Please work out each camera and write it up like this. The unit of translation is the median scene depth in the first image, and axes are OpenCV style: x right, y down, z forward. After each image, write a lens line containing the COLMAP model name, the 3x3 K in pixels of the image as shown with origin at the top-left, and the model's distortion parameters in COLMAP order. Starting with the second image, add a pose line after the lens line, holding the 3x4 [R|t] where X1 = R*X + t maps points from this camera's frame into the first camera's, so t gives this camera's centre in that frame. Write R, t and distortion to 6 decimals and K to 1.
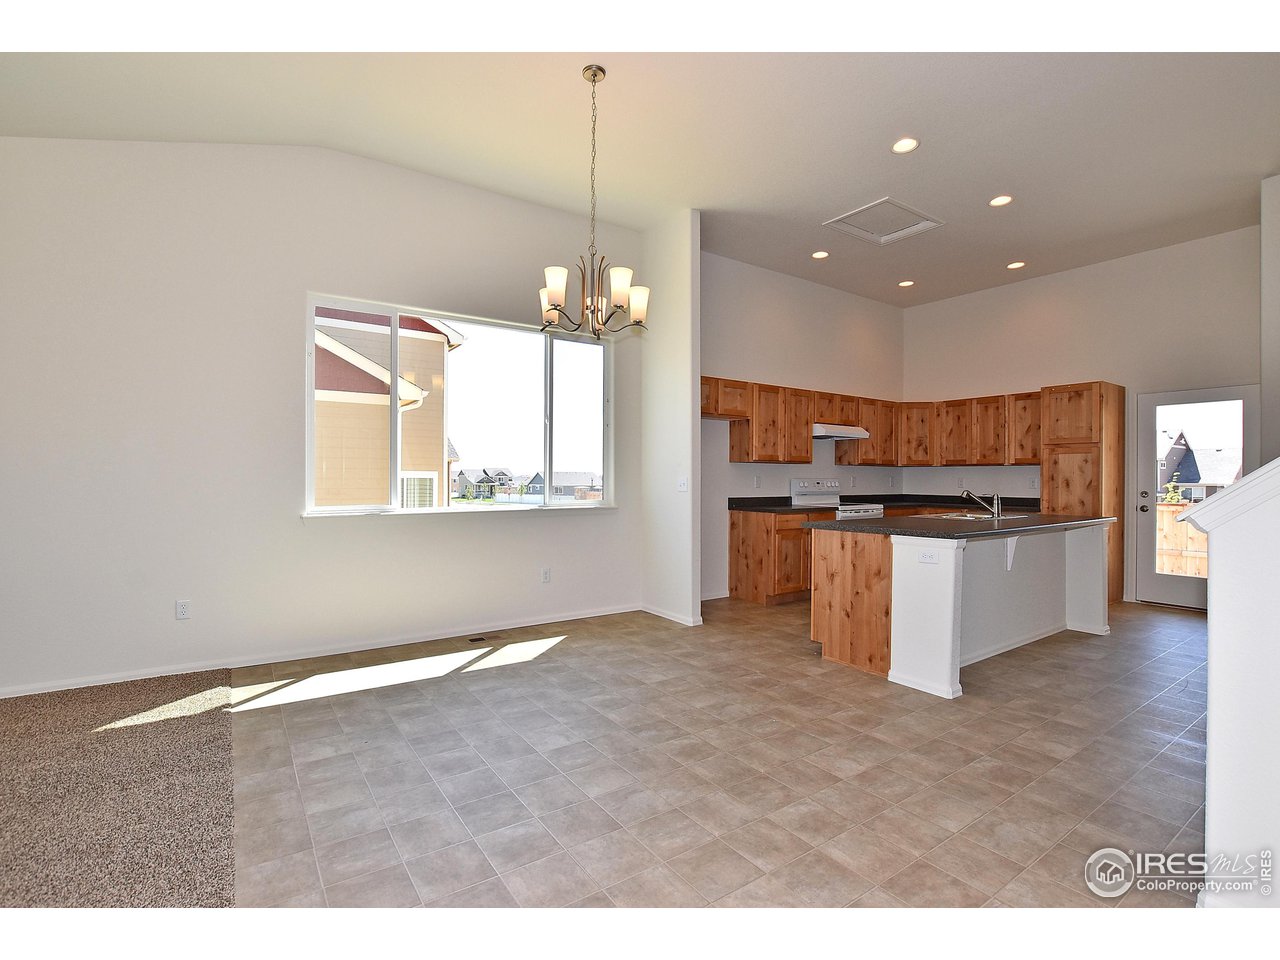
lens RADIAL K [[594.7, 0, 633.3], [0, 594.7, 478.8], [0, 0, 1]] dist [-0.030072, 0.001815]
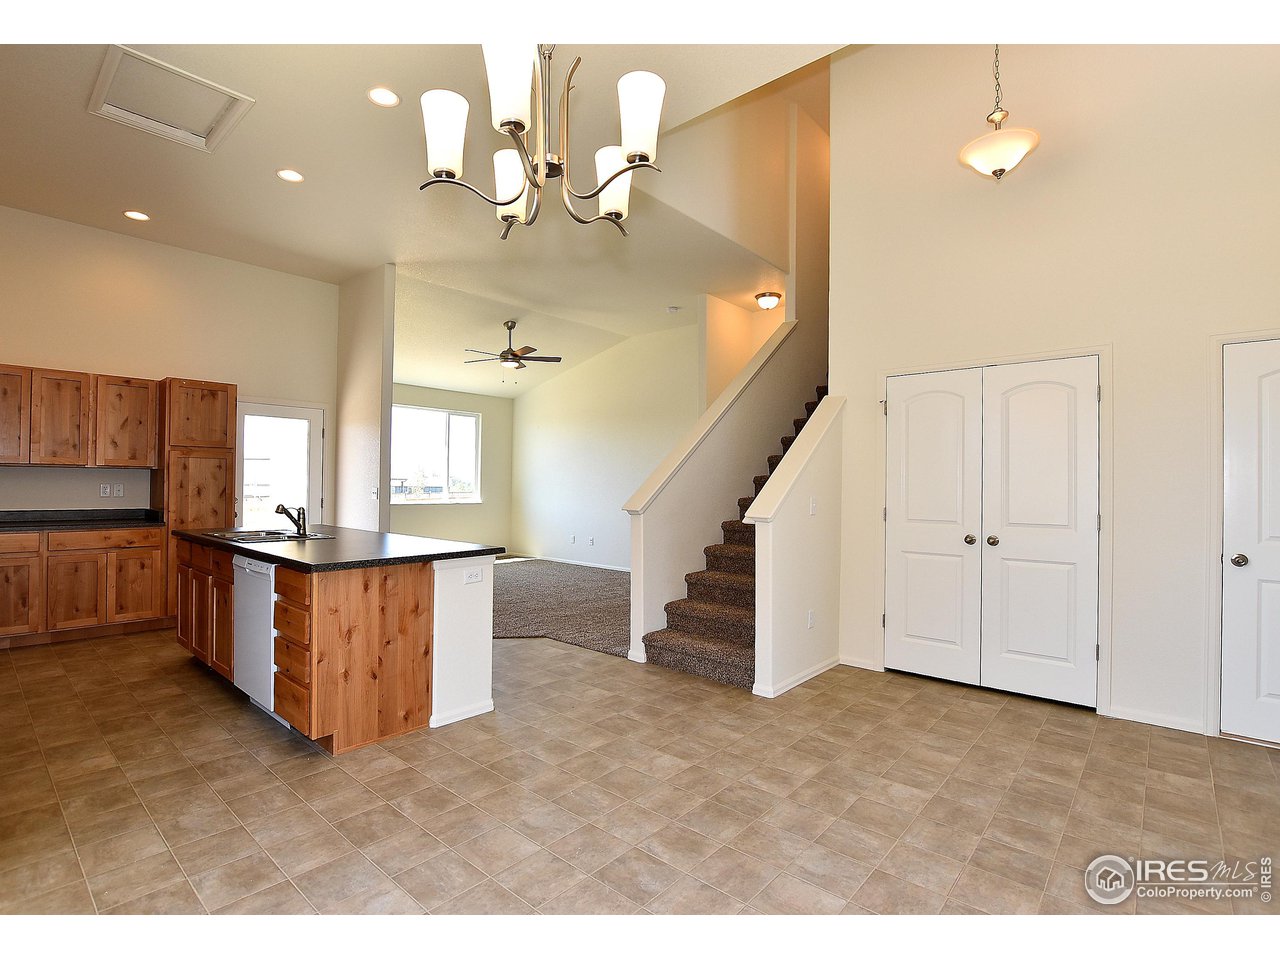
lens RADIAL K [[620.8, 0, 623.6], [0, 620.8, 482.7], [0, 0, 1]] dist [-0.024847, 0.000773]
pose [[-0.241515, -0.004207, 0.970388, -0.474512], [-0.013656, 0.999906, 0.000936, -0.022499], [-0.970301, -0.013026, -0.241550, 0.877225]]
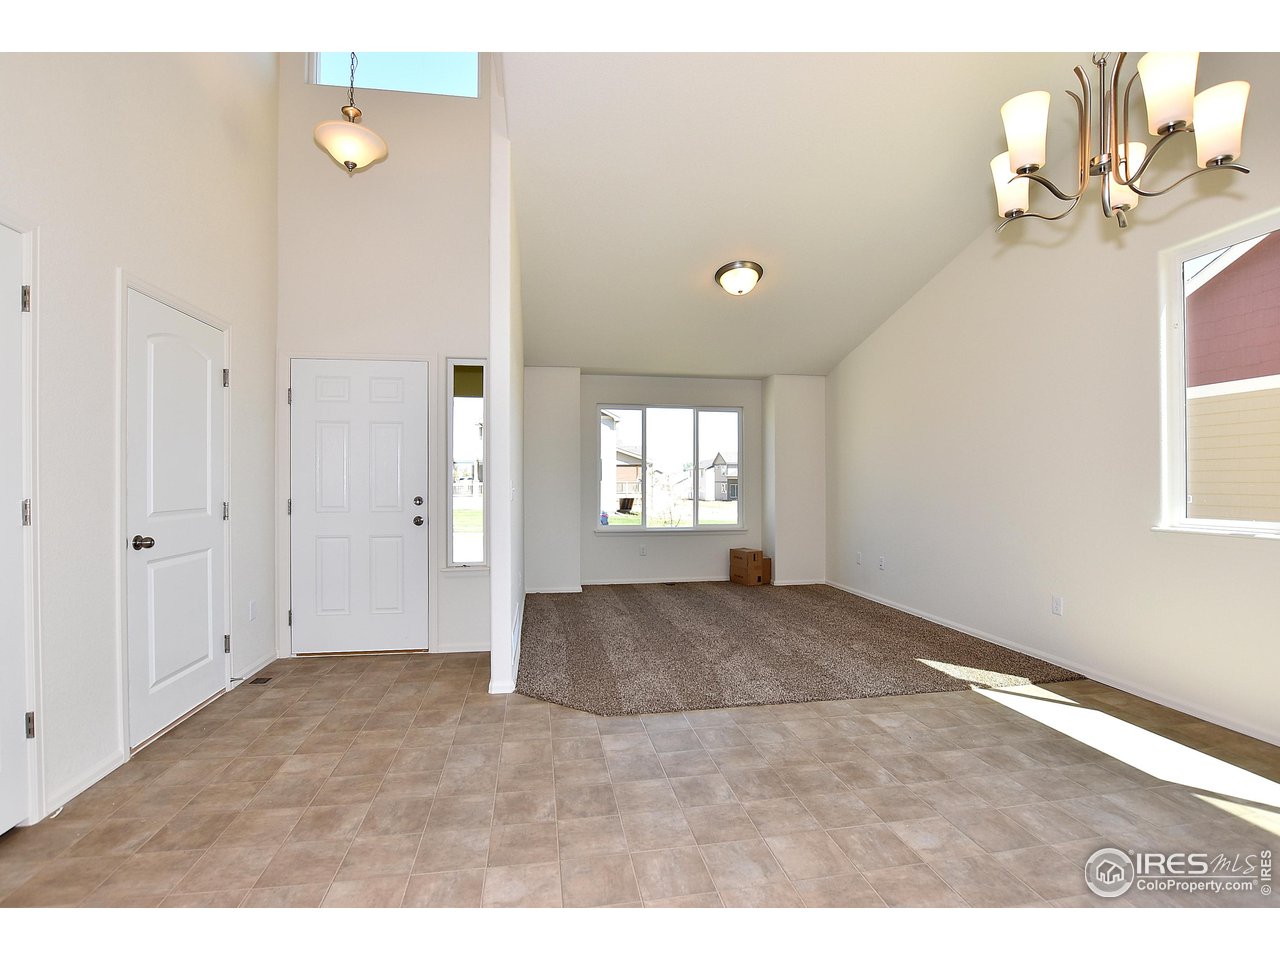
lens RADIAL K [[594.7, 0, 643.4], [0, 594.7, 481.4], [0, 0, 1]] dist [-0.030072, 0.001815]
pose [[-0.405203, -0.001580, -0.914225, 0.474045], [-0.000194, 0.999999, -0.001642, 0.000574], [0.914227, -0.000489, -0.405203, 0.691113]]
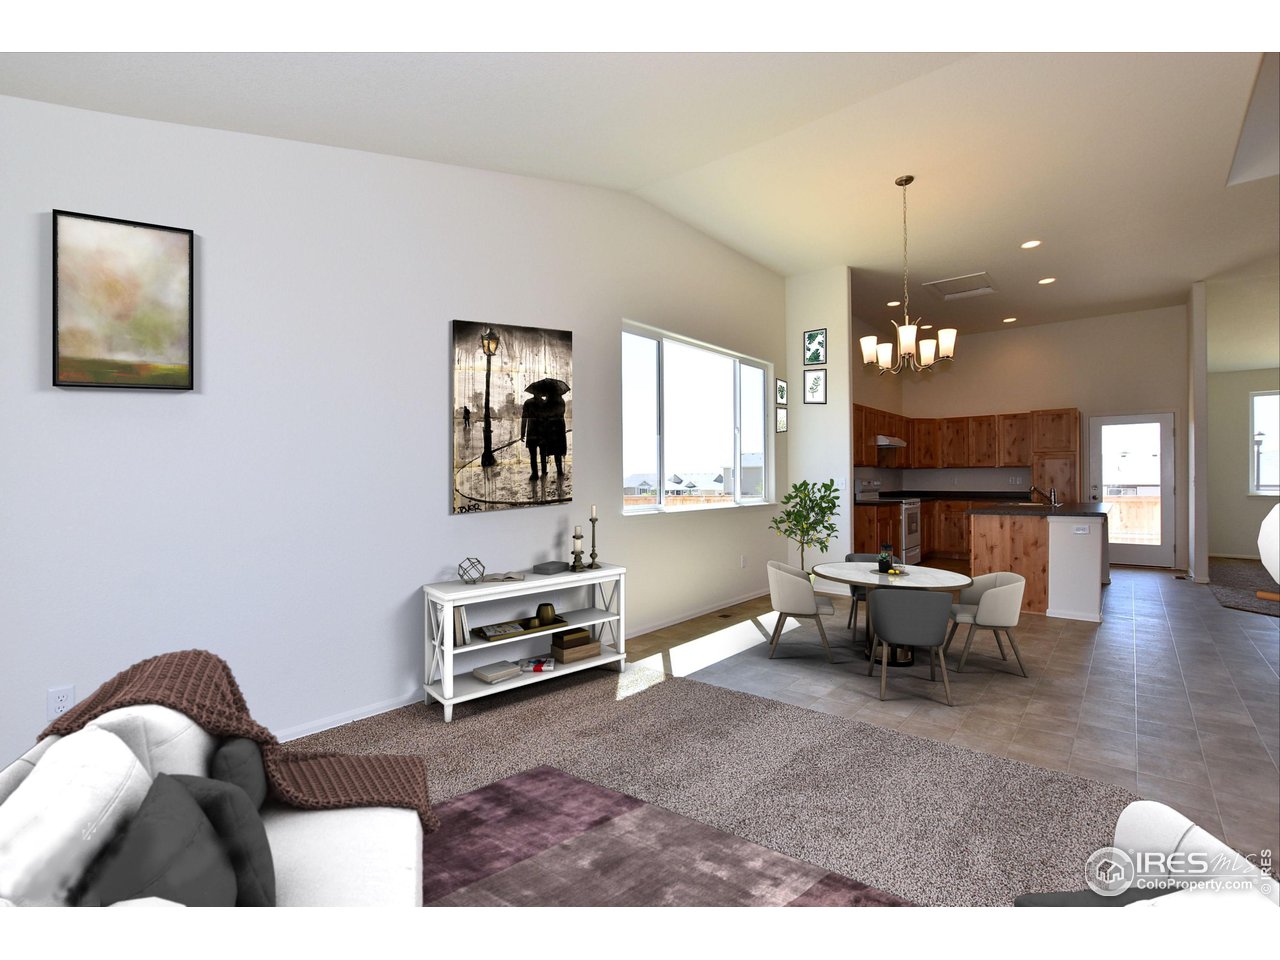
lens RADIAL K [[594.7, 0, 632.9], [0, 594.7, 480.1], [0, 0, 1]] dist [-0.030072, 0.001815]
pose [[0.964094, -0.010865, 0.265339, -0.863043], [0.011542, 0.999933, -0.000991, -0.004870], [-0.265311, 0.004018, 0.964155, -0.114876]]
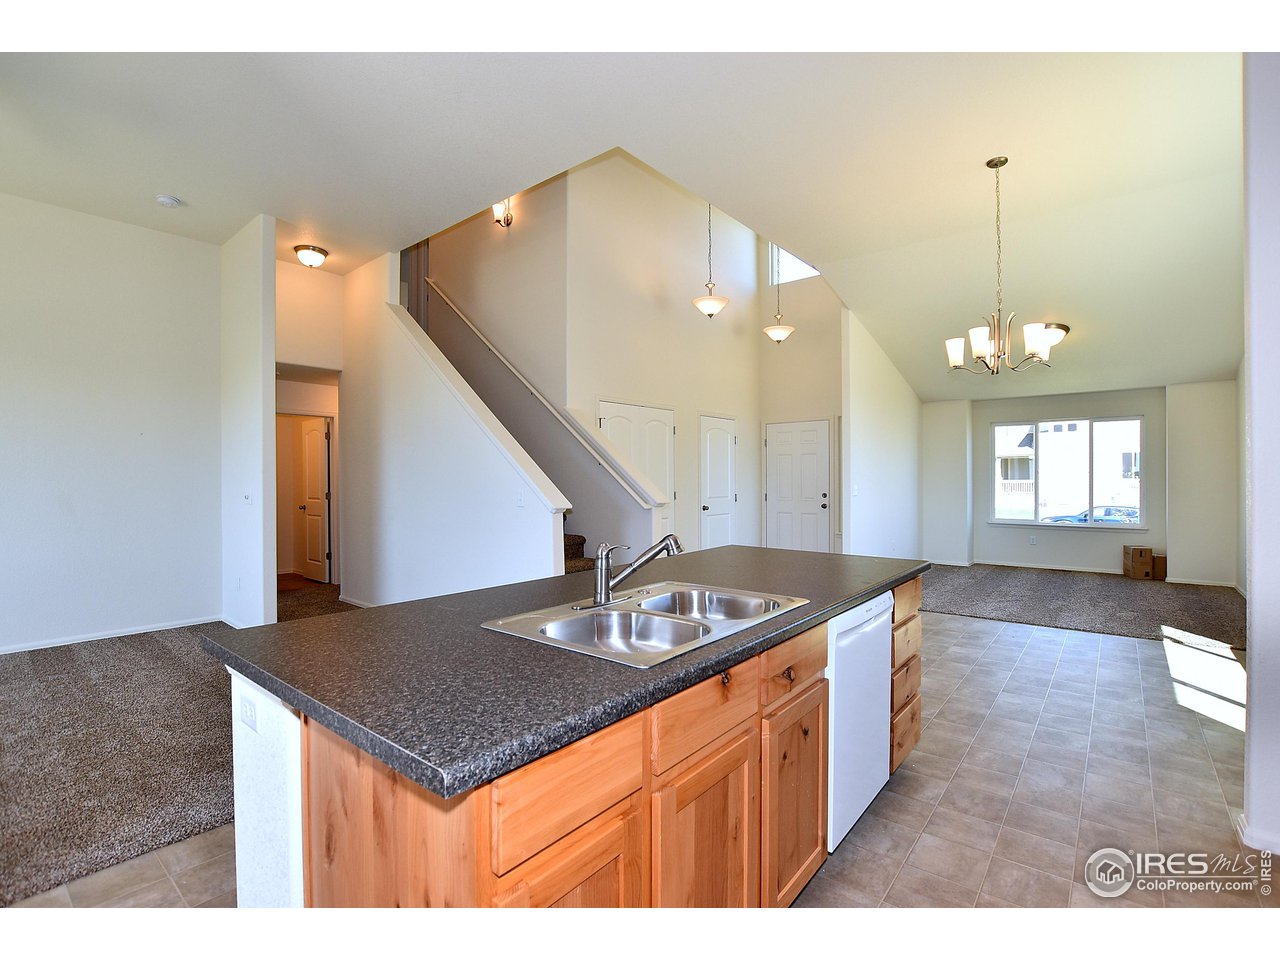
lens RADIAL K [[594.7, 0, 644.0], [0, 594.7, 478.9], [0, 0, 1]] dist [-0.030072, 0.001815]
pose [[-0.956948, 0.000394, -0.290260, 0.822522], [0.000915, 0.999998, -0.001660, -0.018499], [0.290259, -0.001854, -0.956946, 1.622480]]
